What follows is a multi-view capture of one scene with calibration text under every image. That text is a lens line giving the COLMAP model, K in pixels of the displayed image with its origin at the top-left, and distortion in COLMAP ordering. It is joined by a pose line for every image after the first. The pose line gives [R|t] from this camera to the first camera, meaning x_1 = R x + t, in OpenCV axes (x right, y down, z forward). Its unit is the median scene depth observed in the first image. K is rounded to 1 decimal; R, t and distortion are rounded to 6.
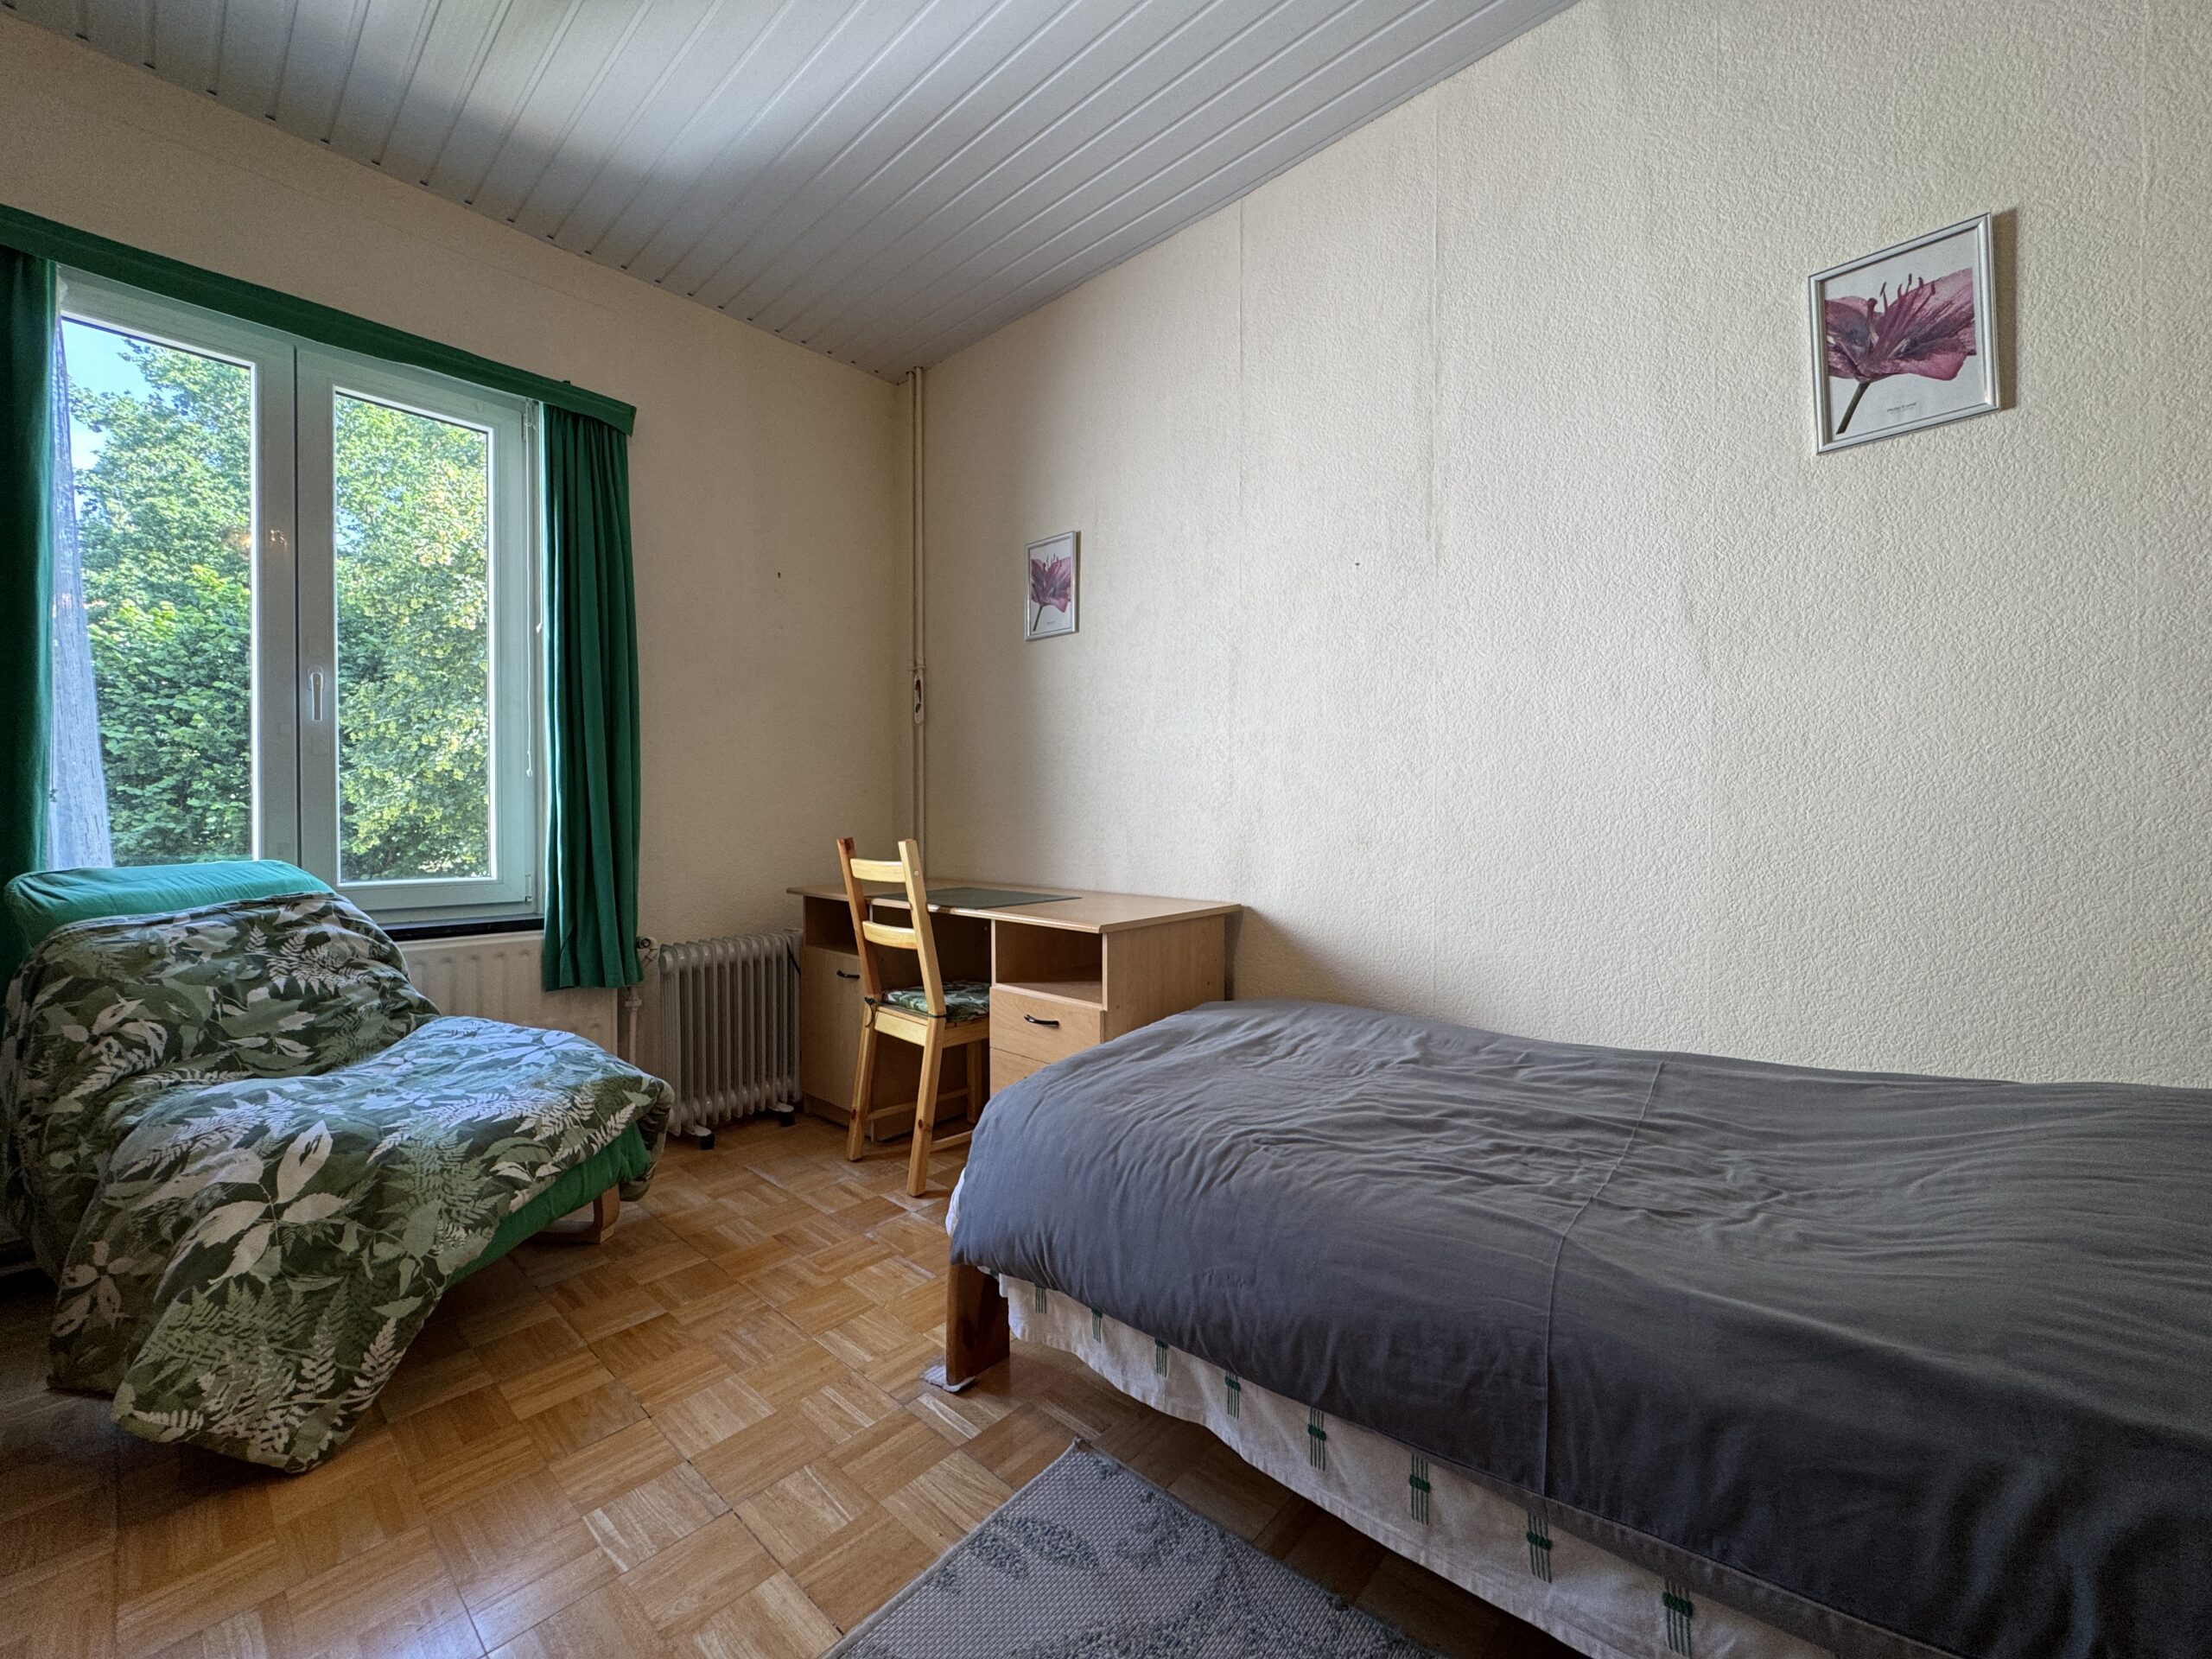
lens RADIAL K [[882.7, 0, 1107.0], [0, 882.7, 830.8], [0, 0, 1]] dist [-0.003633, -0.000065]
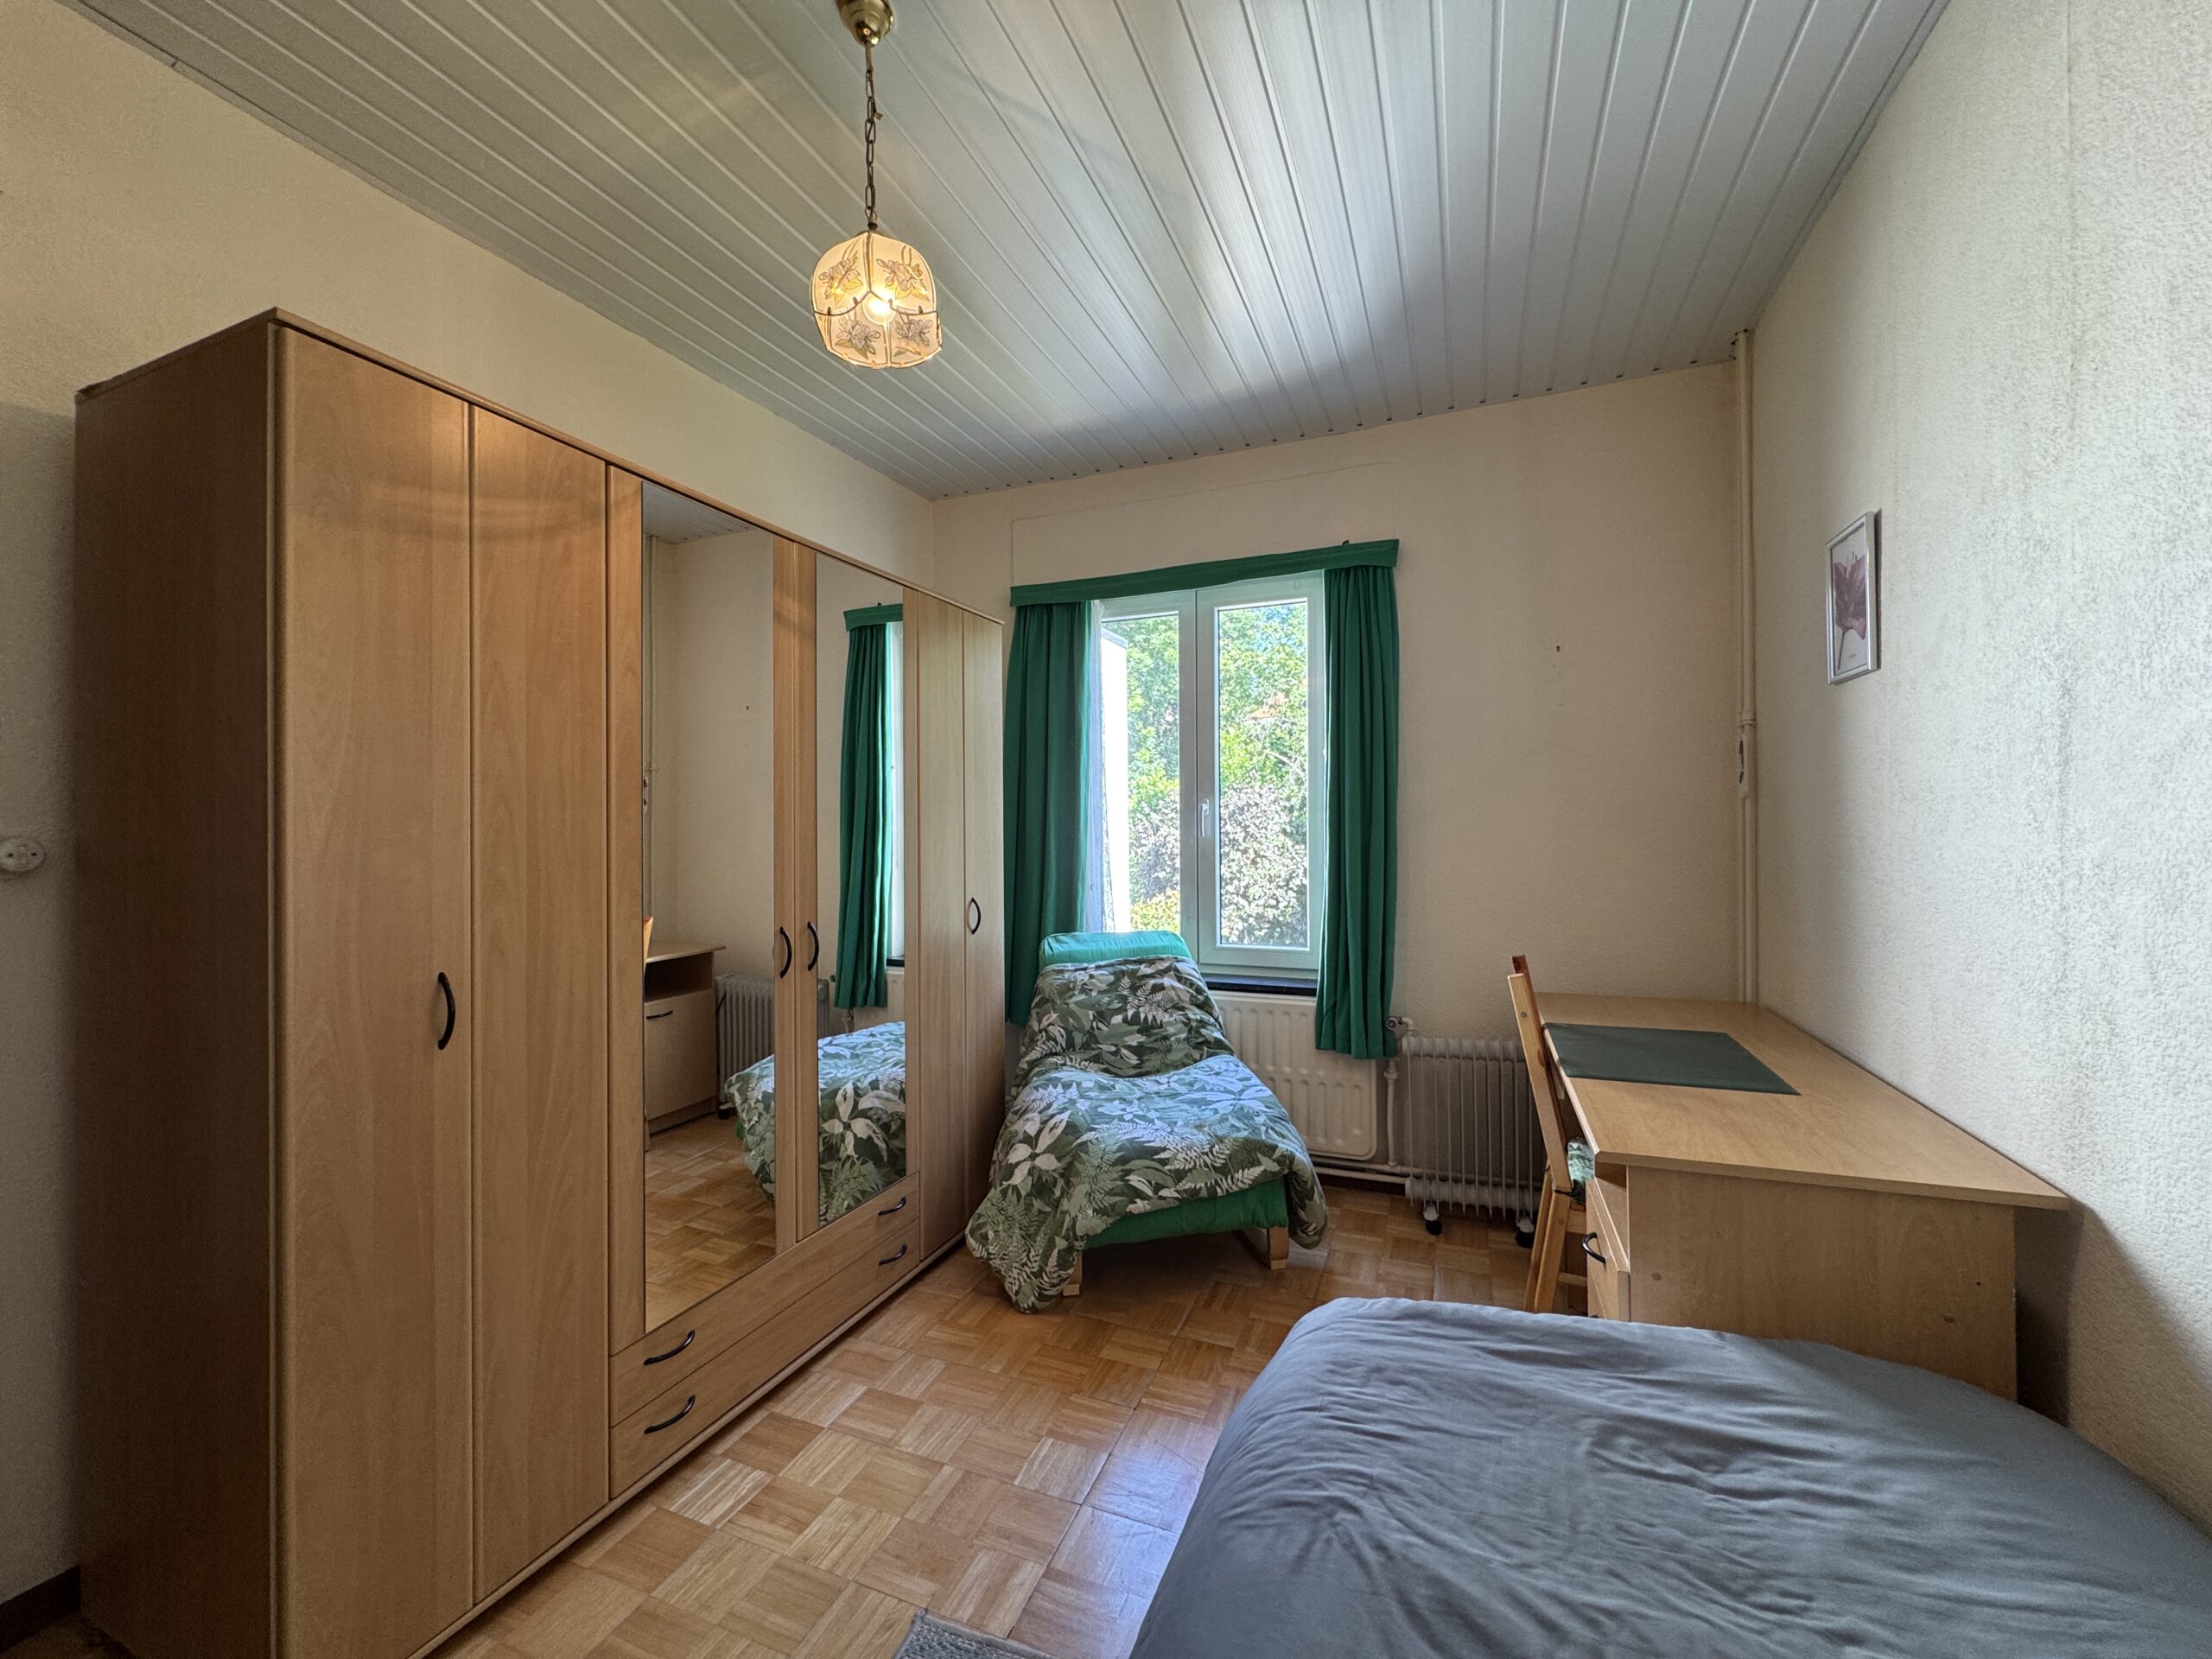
lens RADIAL K [[882.7, 0, 1103.4], [0, 882.7, 830.0], [0, 0, 1]] dist [-0.003633, -0.000065]
pose [[0.339705, 0.000311, -0.940532, 0.596978], [-0.004919, 0.999987, -0.001446, -0.170132], [0.940519, 0.005118, 0.339702, 0.422120]]
